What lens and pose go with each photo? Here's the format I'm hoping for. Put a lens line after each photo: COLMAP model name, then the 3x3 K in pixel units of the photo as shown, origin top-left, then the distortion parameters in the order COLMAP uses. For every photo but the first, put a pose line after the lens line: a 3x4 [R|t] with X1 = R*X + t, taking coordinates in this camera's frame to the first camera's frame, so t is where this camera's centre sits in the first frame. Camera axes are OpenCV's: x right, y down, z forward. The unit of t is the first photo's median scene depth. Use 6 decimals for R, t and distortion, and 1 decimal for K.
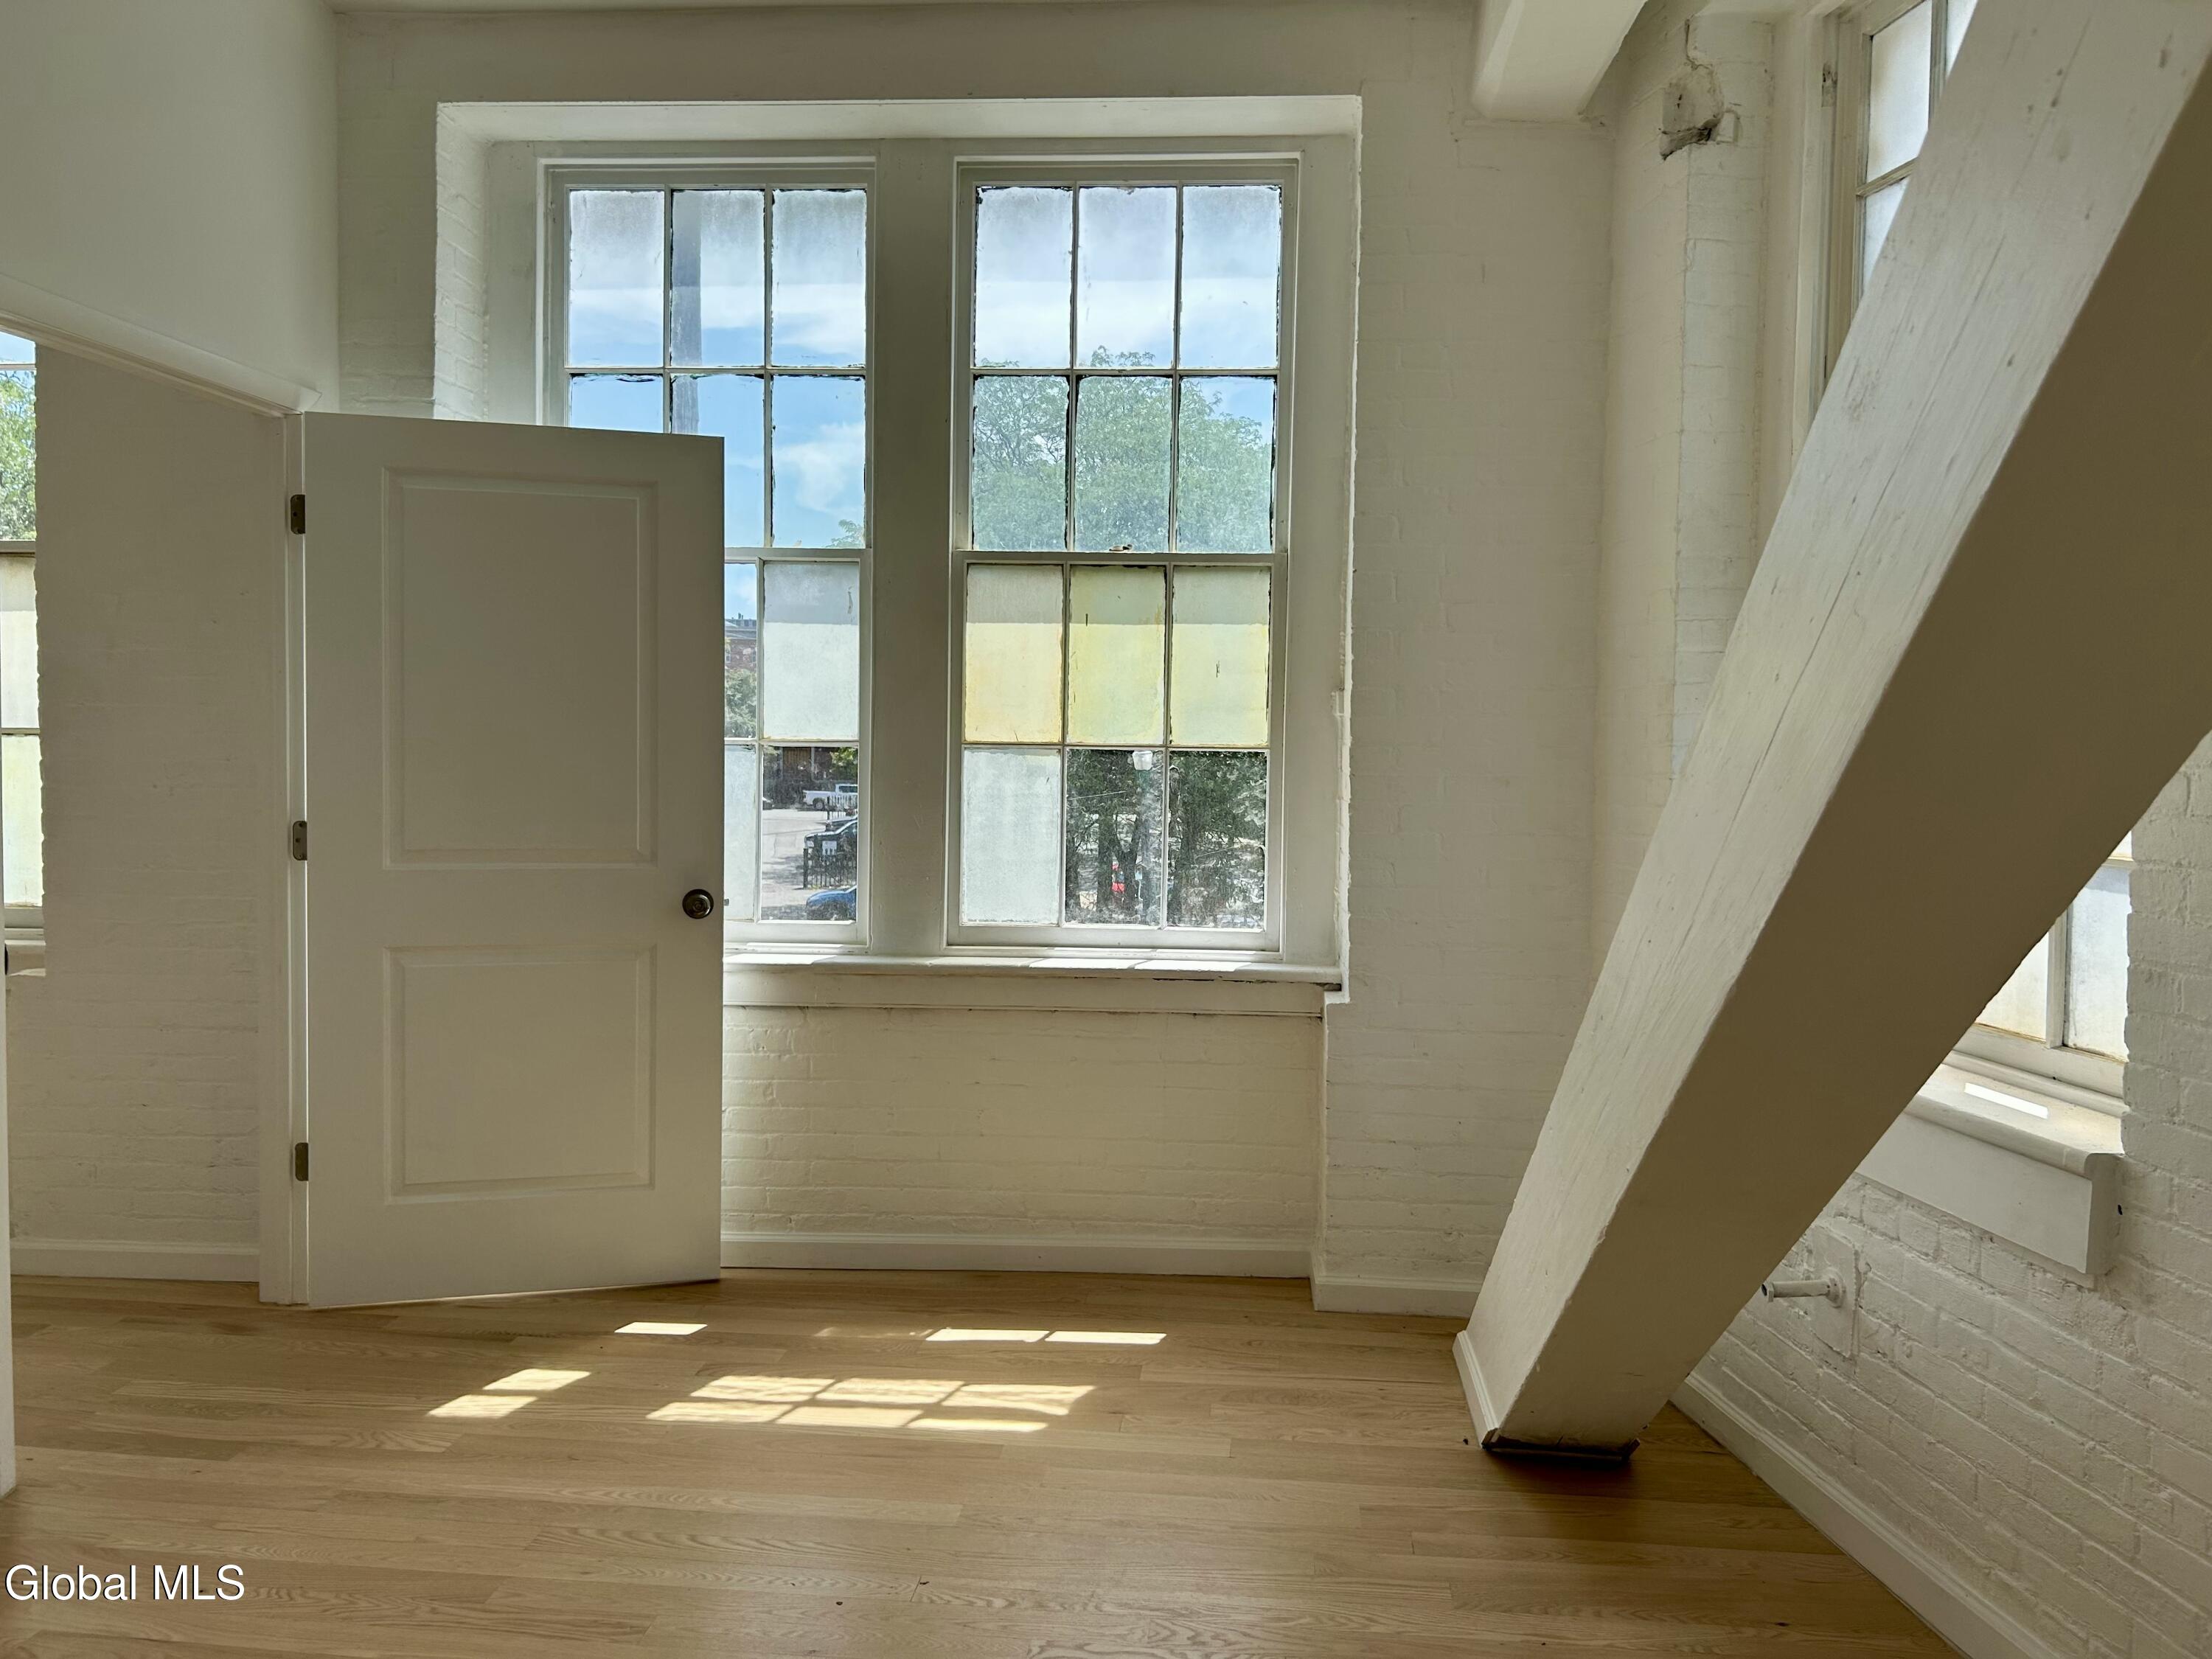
lens RADIAL K [[1681.0, 0, 1105.8], [0, 1681.0, 805.1], [0, 0, 1]] dist [0.084580, -0.092100]
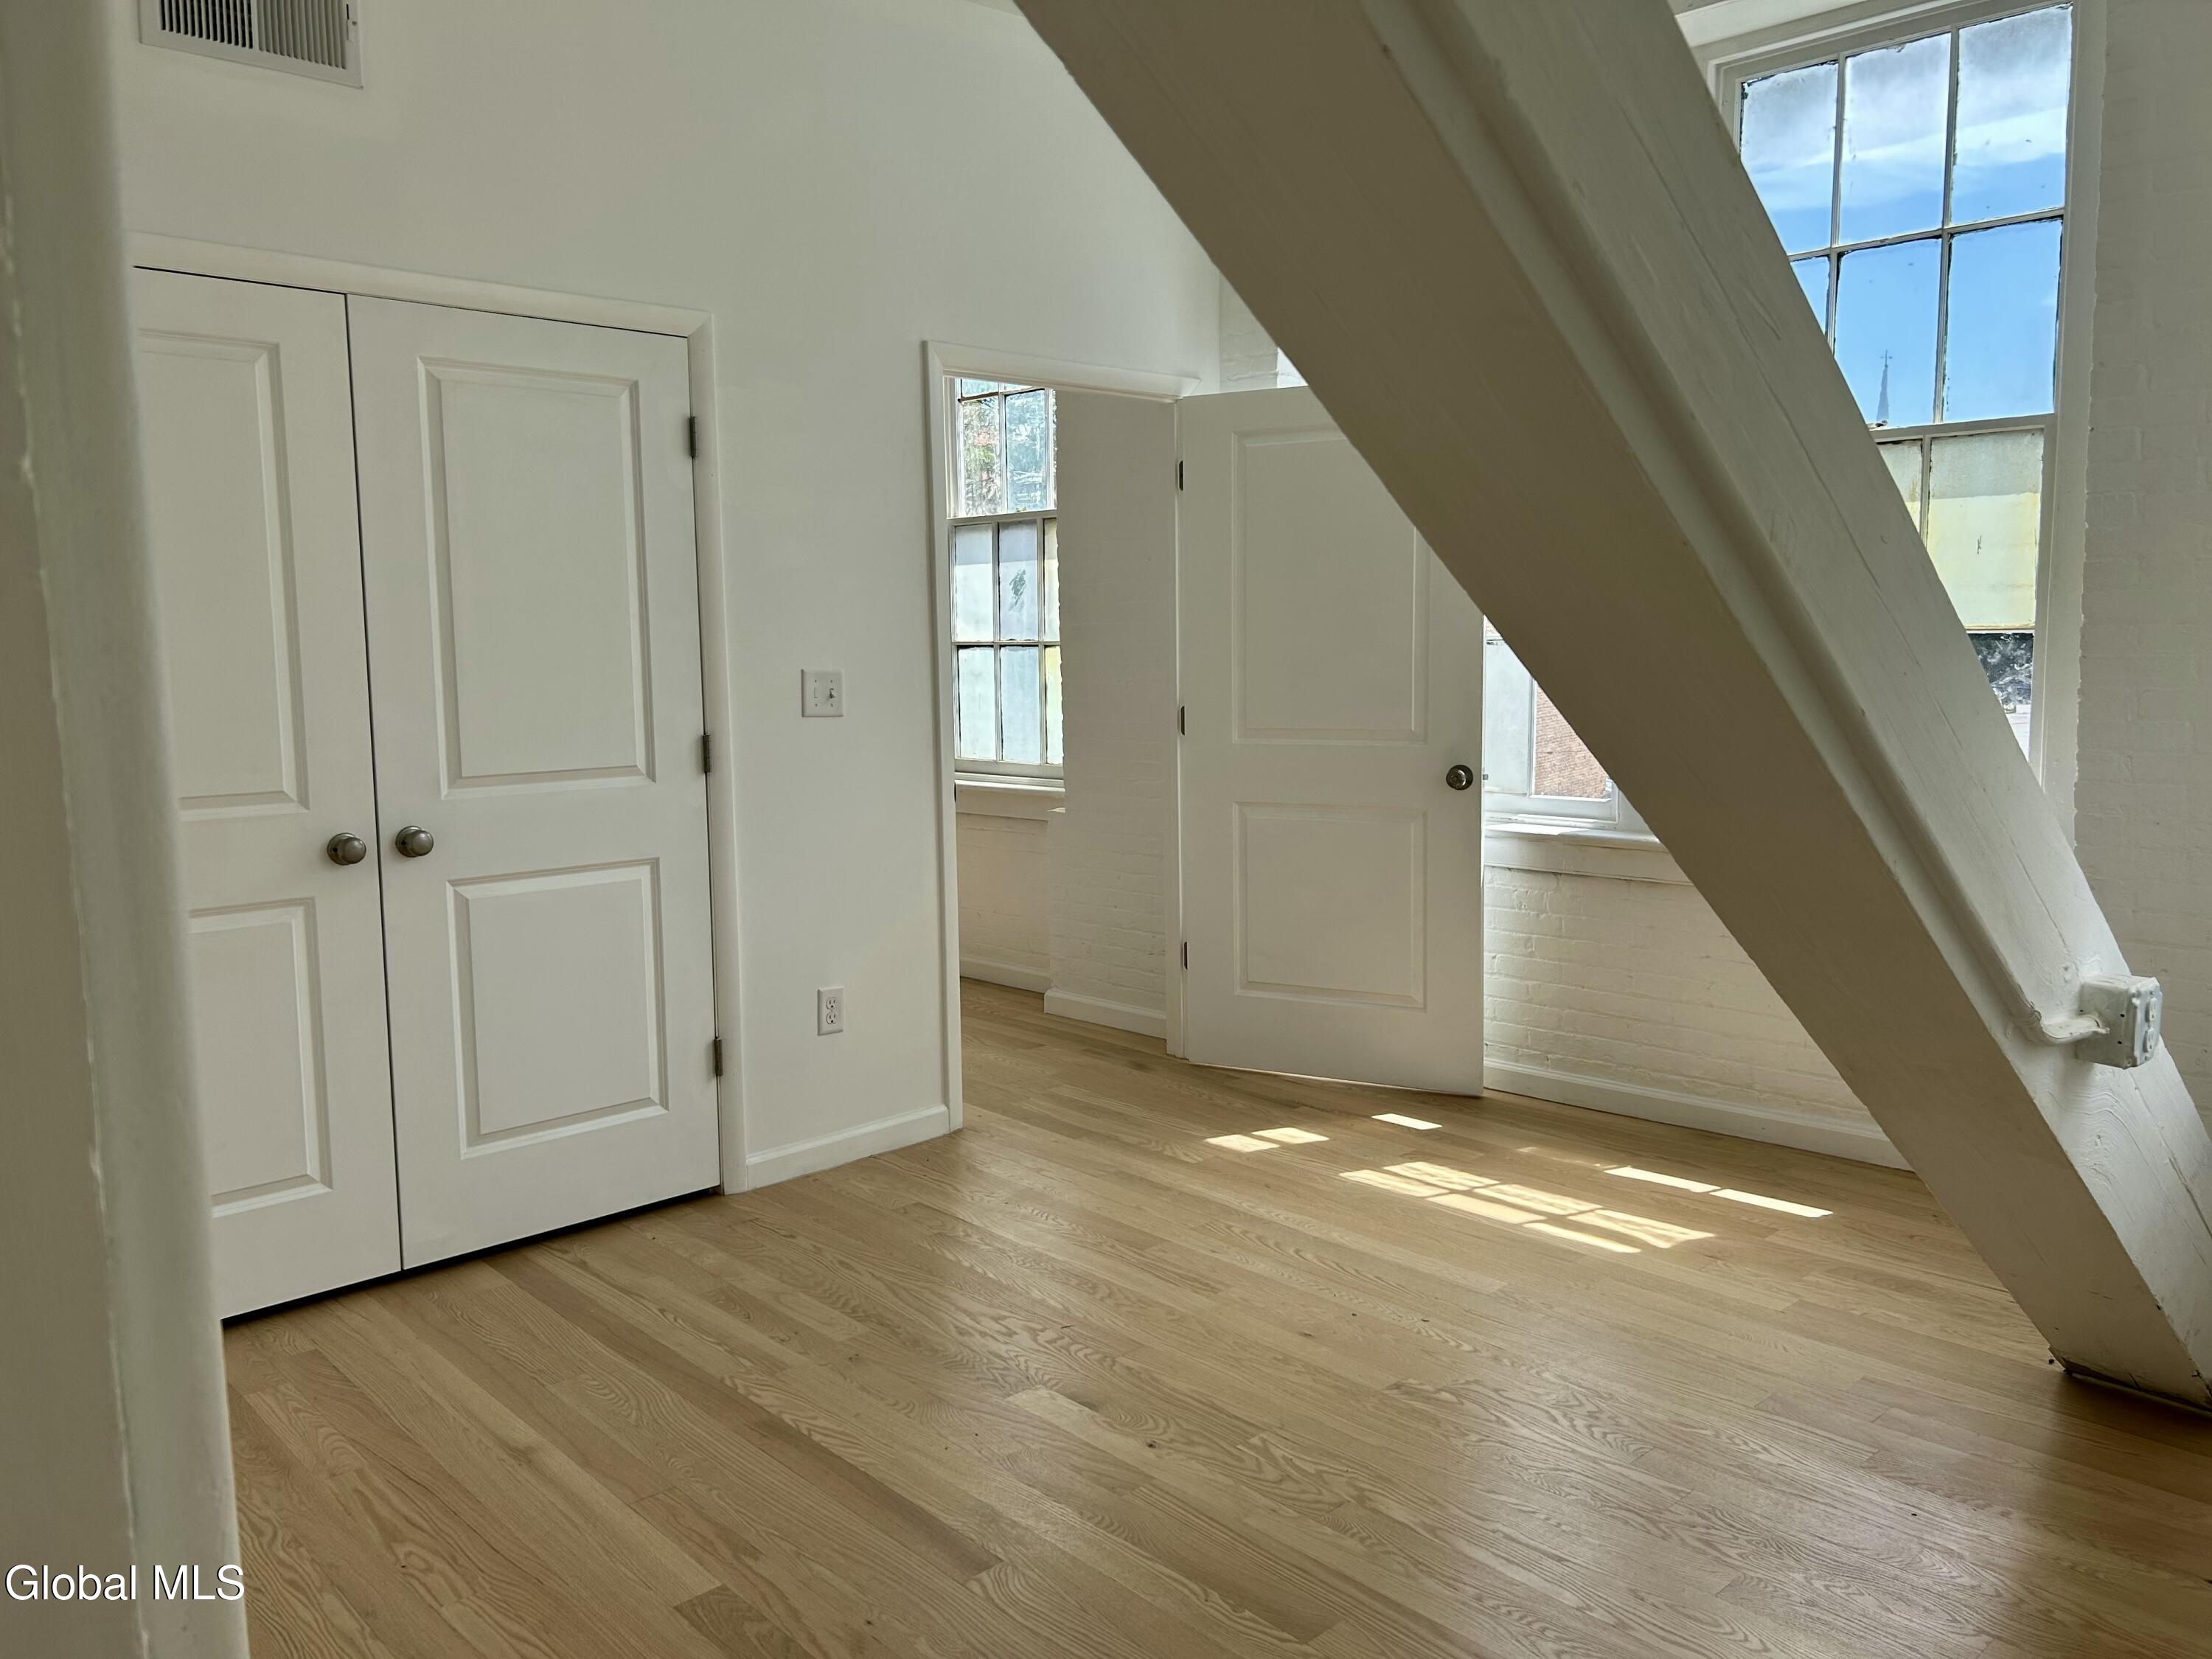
lens RADIAL K [[1651.7, 0, 1102.0], [0, 1651.7, 812.6], [0, 0, 1]] dist [0.048862, -0.062702]
pose [[0.748603, 0.045412, -0.661461, 0.338481], [-0.000962, 0.997725, 0.067409, 0.005593], [0.663018, -0.049826, 0.746944, -0.024056]]
